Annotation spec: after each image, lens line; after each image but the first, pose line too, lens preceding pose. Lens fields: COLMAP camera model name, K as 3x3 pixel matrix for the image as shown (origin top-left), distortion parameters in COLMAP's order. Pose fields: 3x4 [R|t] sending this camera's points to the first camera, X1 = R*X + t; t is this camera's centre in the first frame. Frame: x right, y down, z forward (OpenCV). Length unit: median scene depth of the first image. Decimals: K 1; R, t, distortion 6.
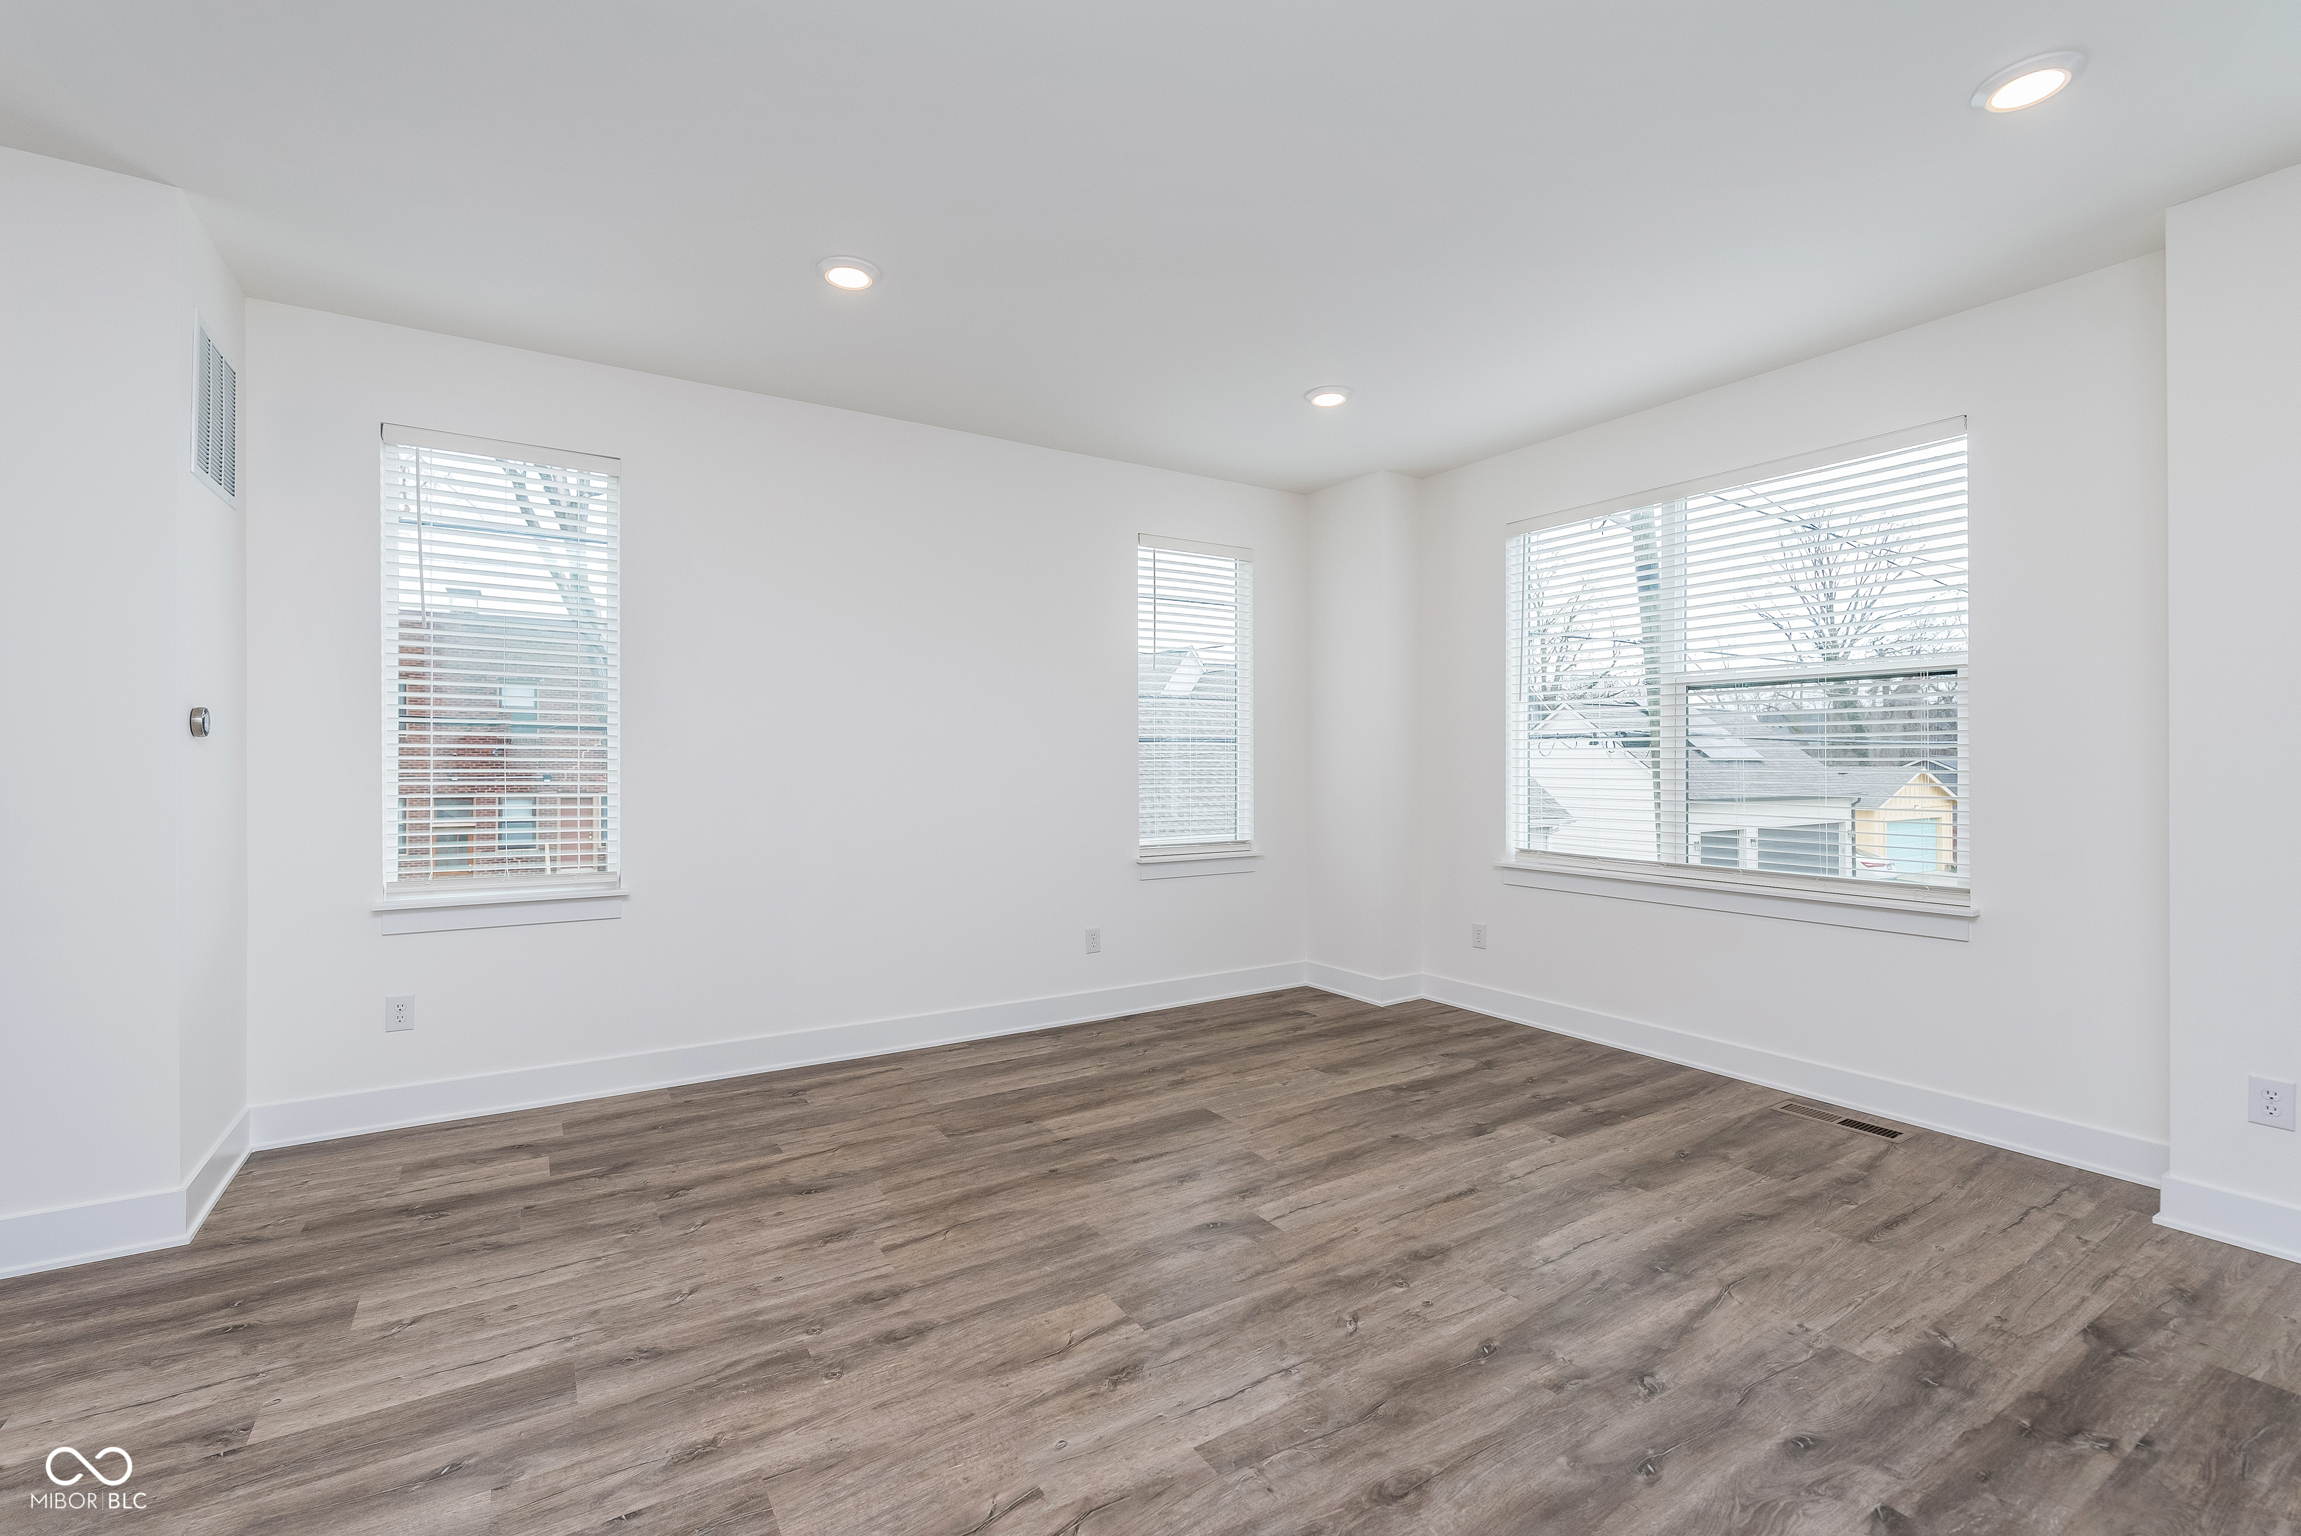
lens RADIAL K [[1002.0, 0, 1131.9], [0, 1002.0, 754.9], [0, 0, 1]] dist [-0.000017, -0.000685]
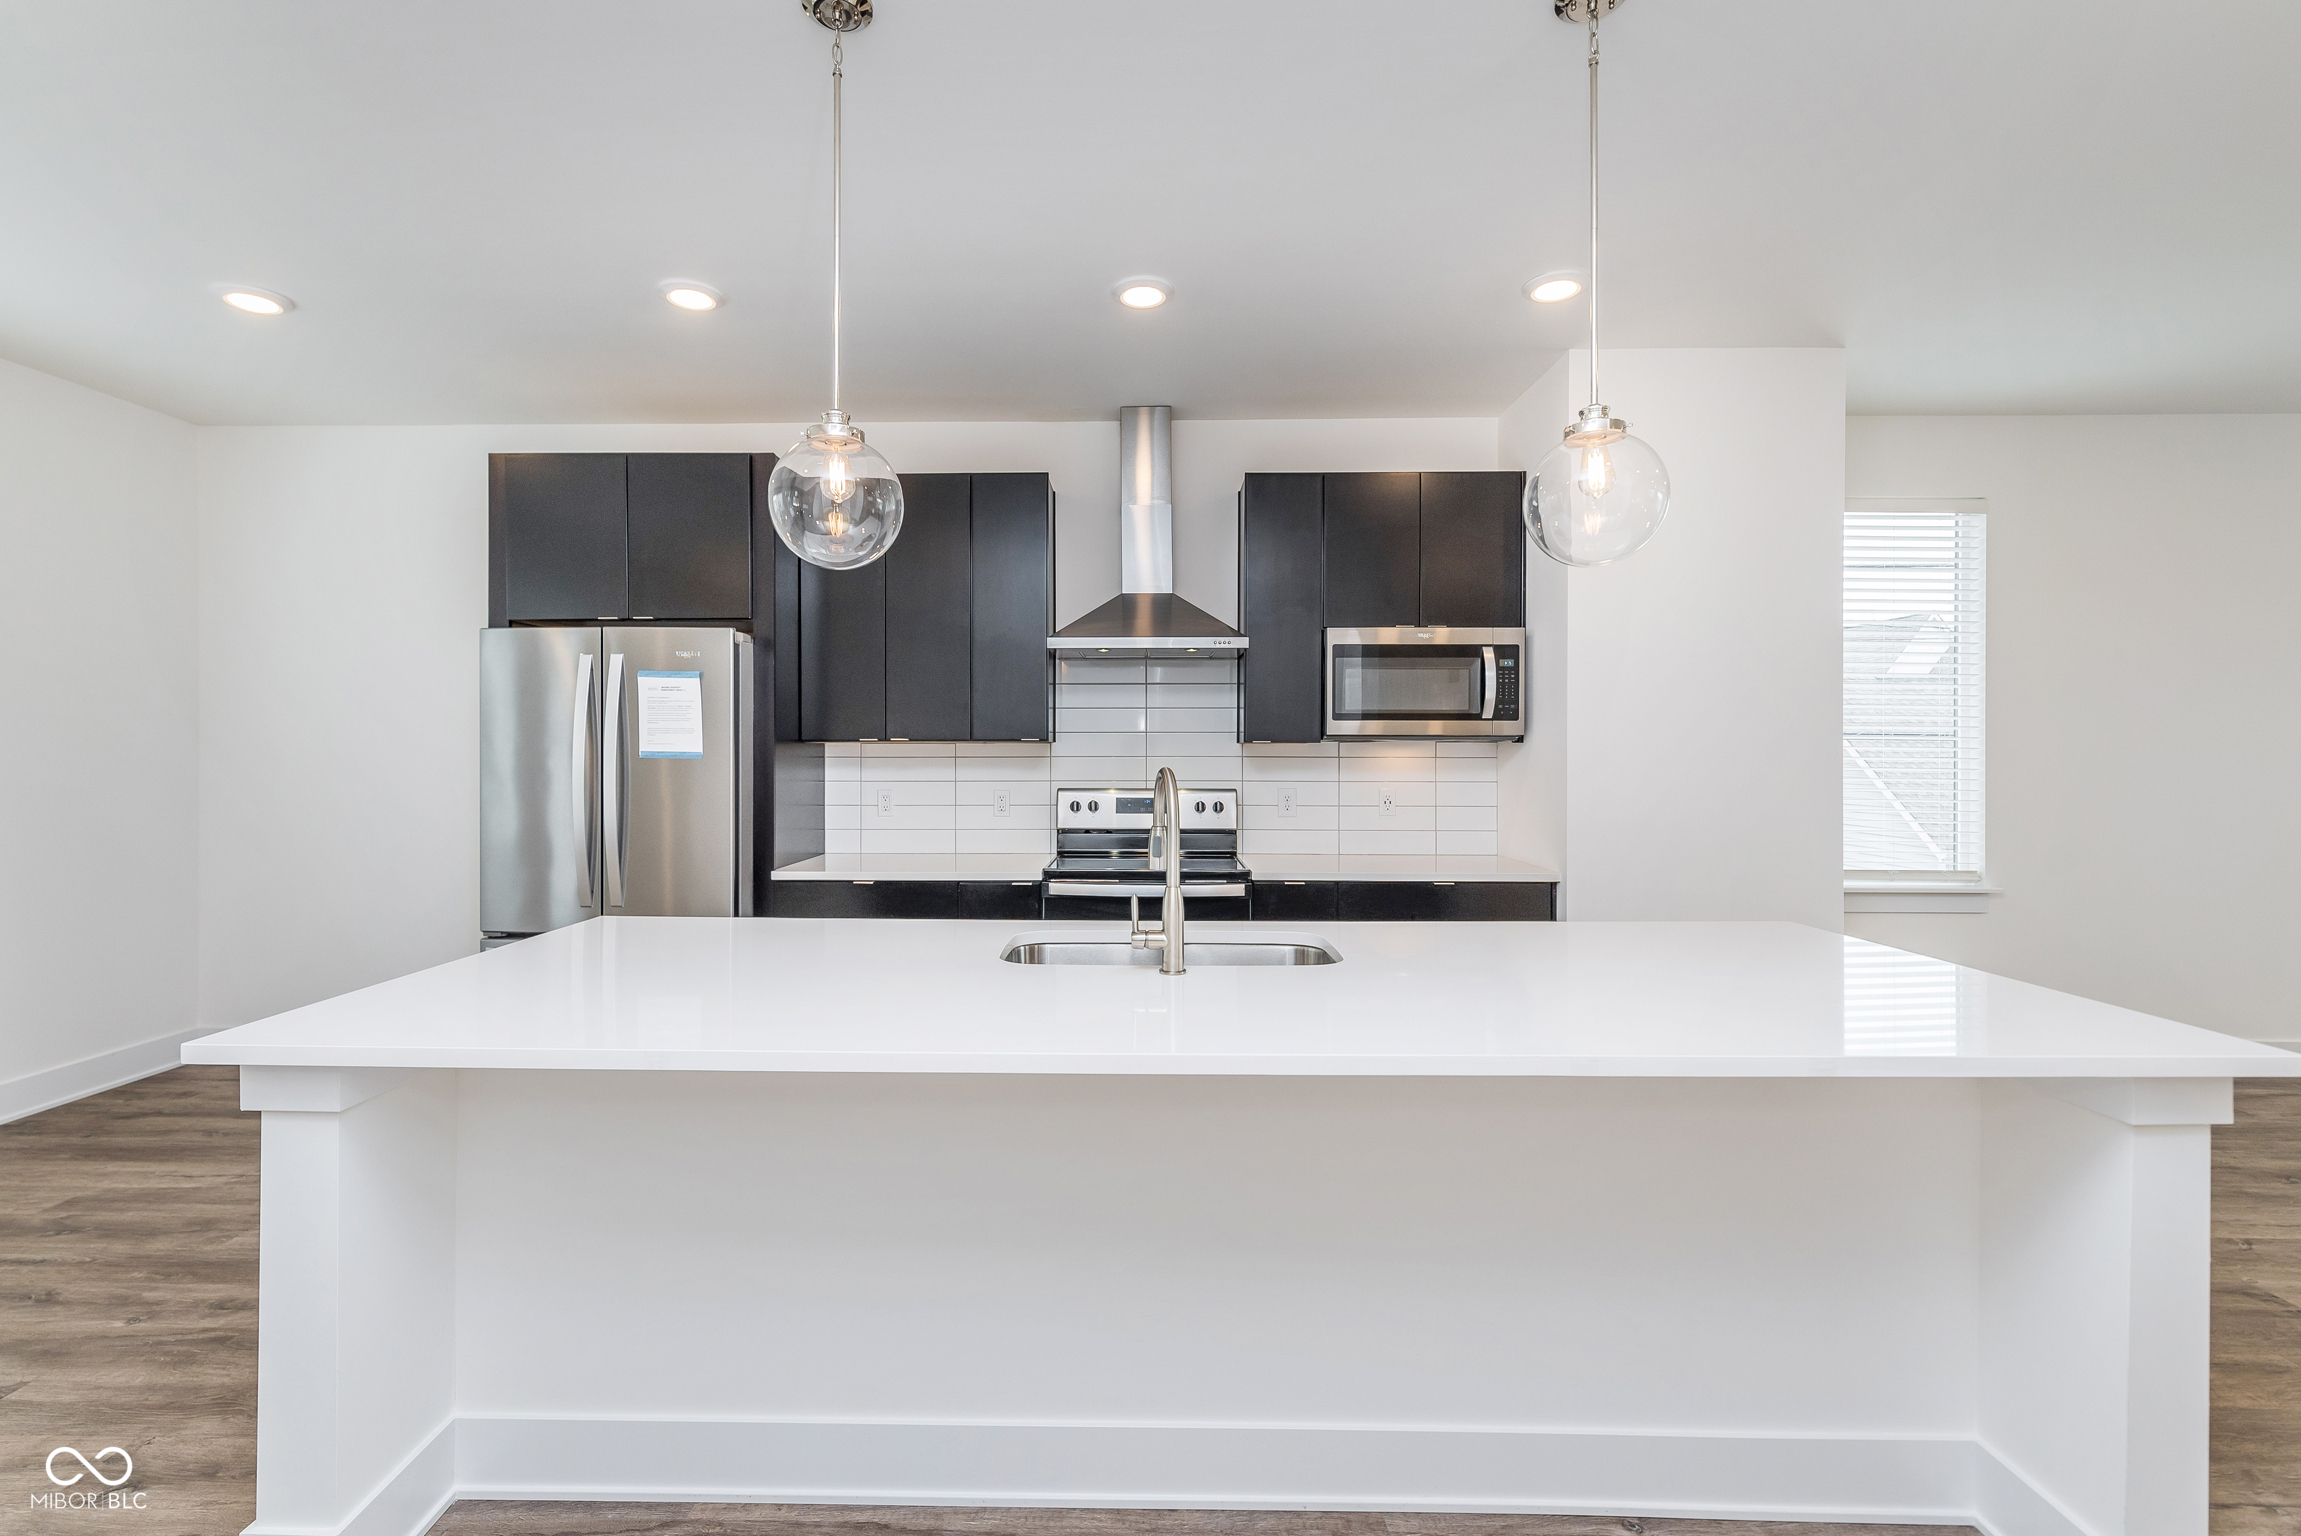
lens RADIAL K [[995.0, 0, 1142.1], [0, 995.0, 762.0], [0, 0, 1]] dist [0.001333, -0.000079]
pose [[0.838386, 0.000536, -0.545077, -0.857235], [0.001546, 0.999993, 0.003360, -0.016451], [0.545075, -0.003660, 0.838379, -0.543383]]
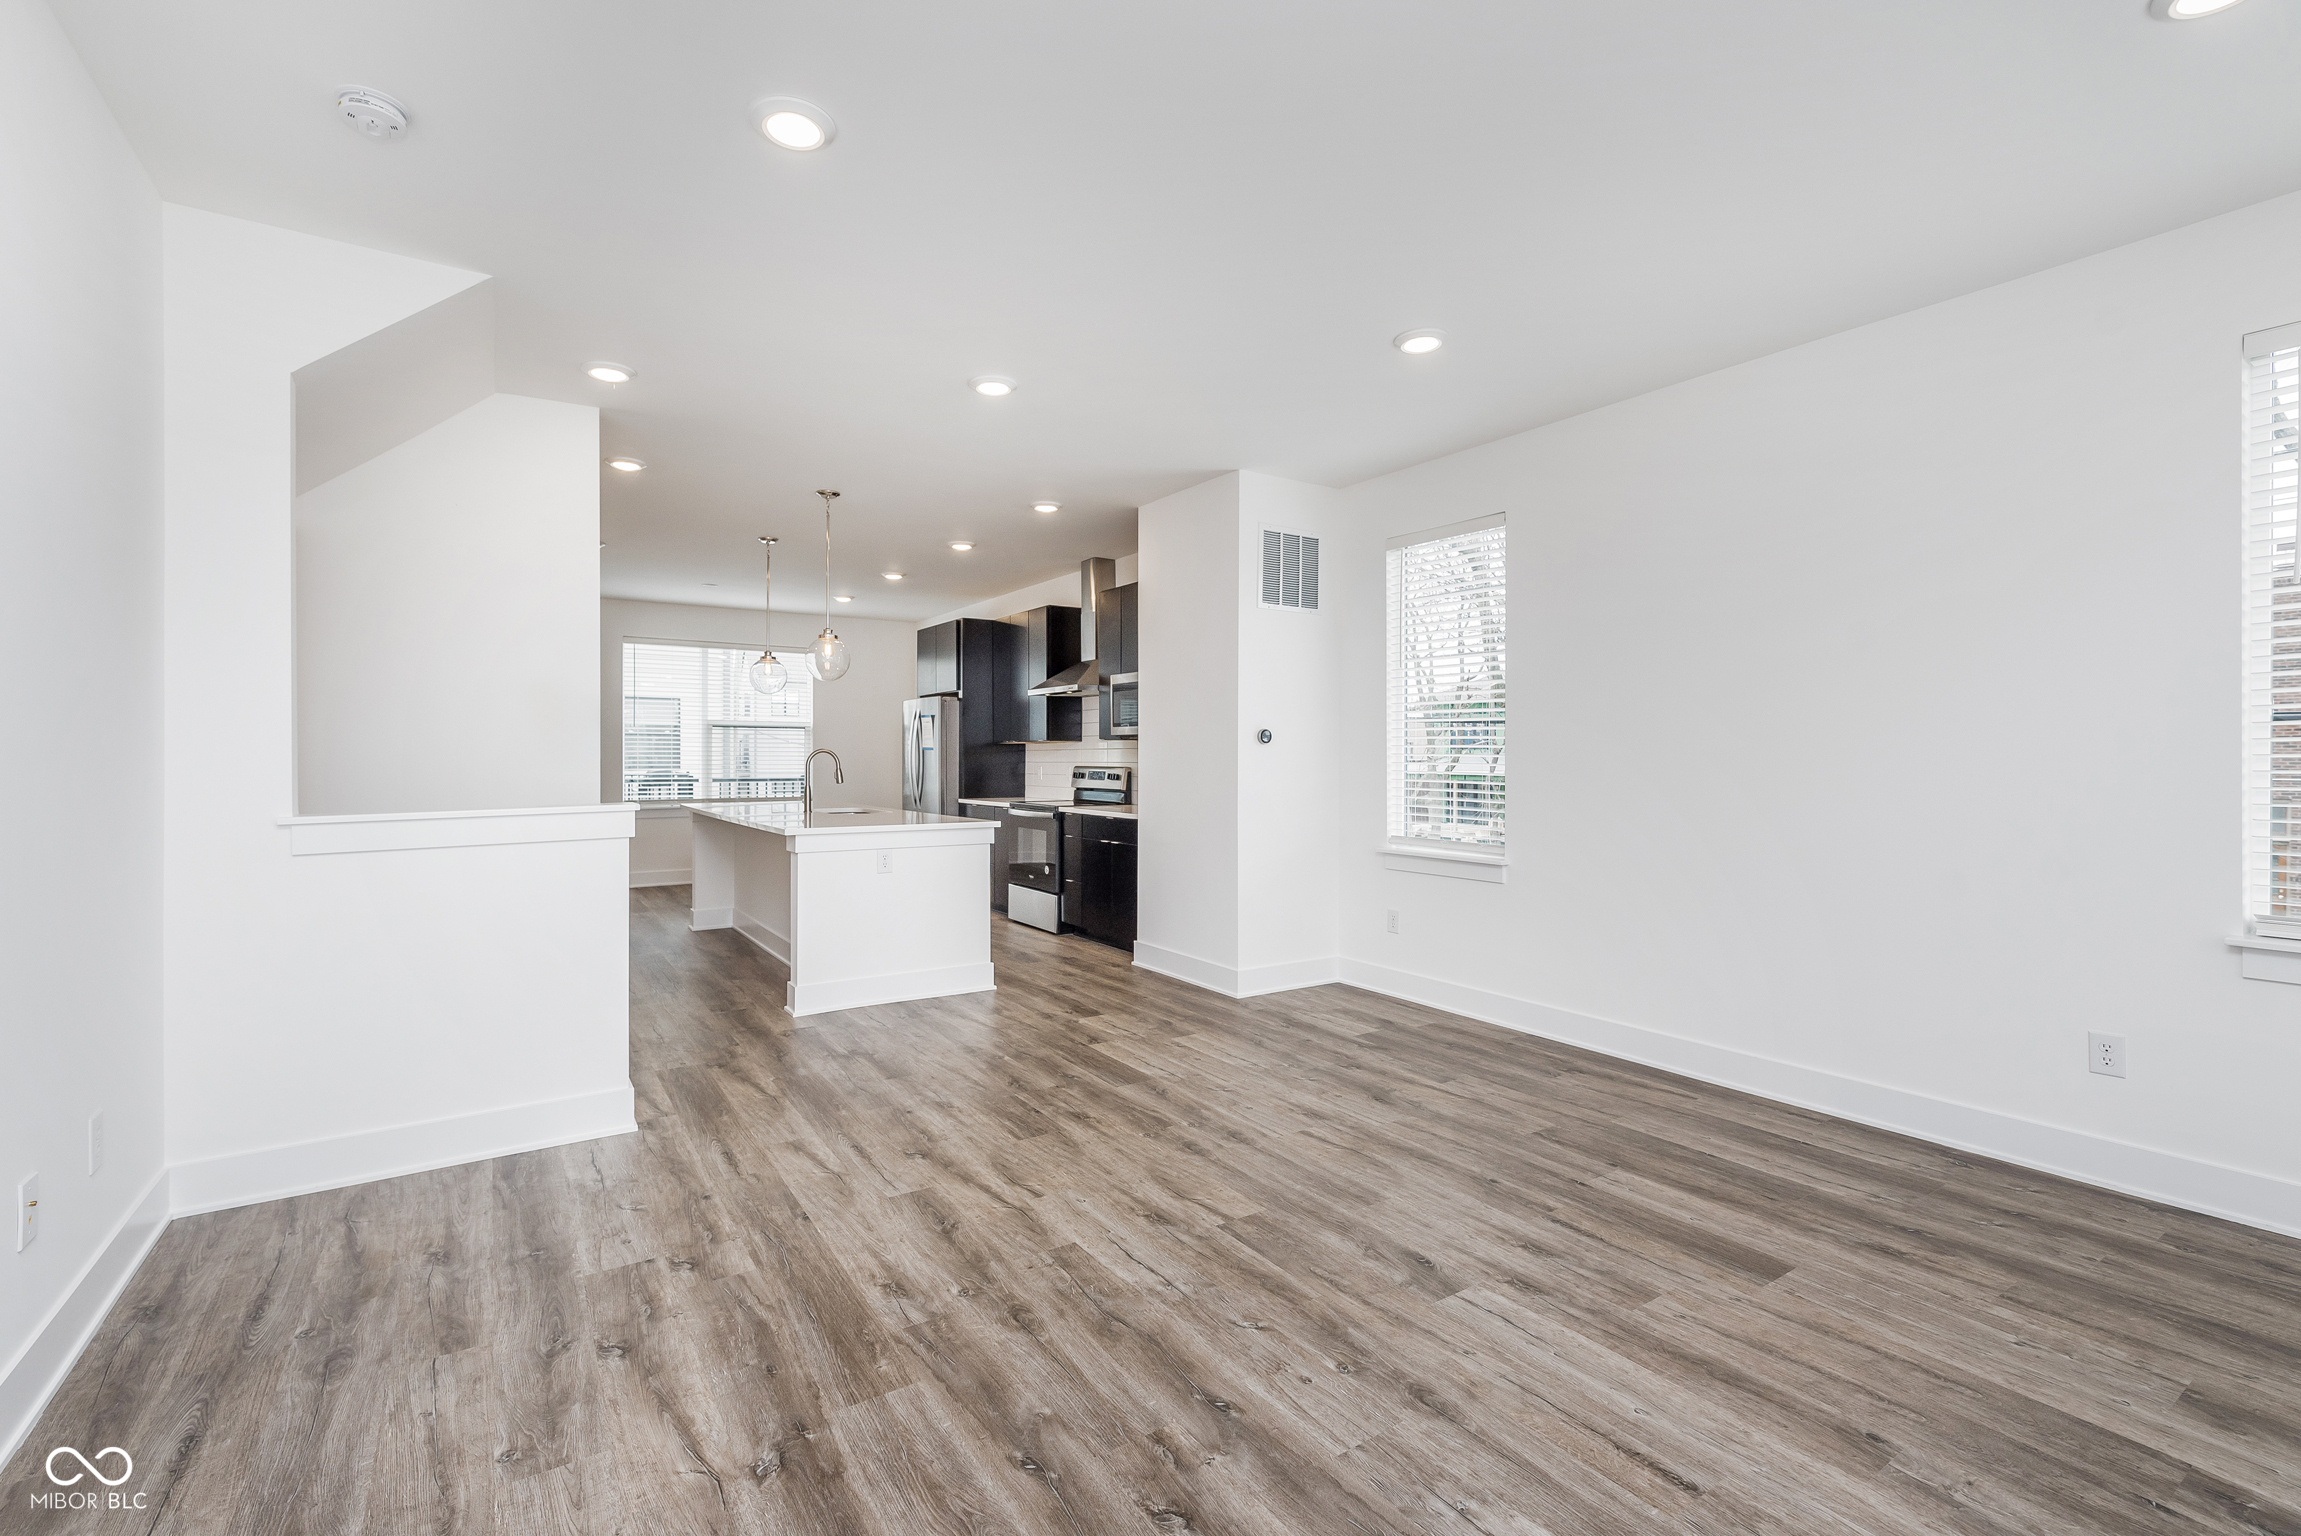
lens RADIAL K [[994.8, 0, 1129.5], [0, 994.8, 757.5], [0, 0, 1]] dist [0.000762, -0.000178]
pose [[0.015498, 0.001350, -0.999879, 0.900078], [0.004682, 0.999988, 0.001423, 0.000258], [0.999869, -0.004703, 0.015492, 0.645366]]
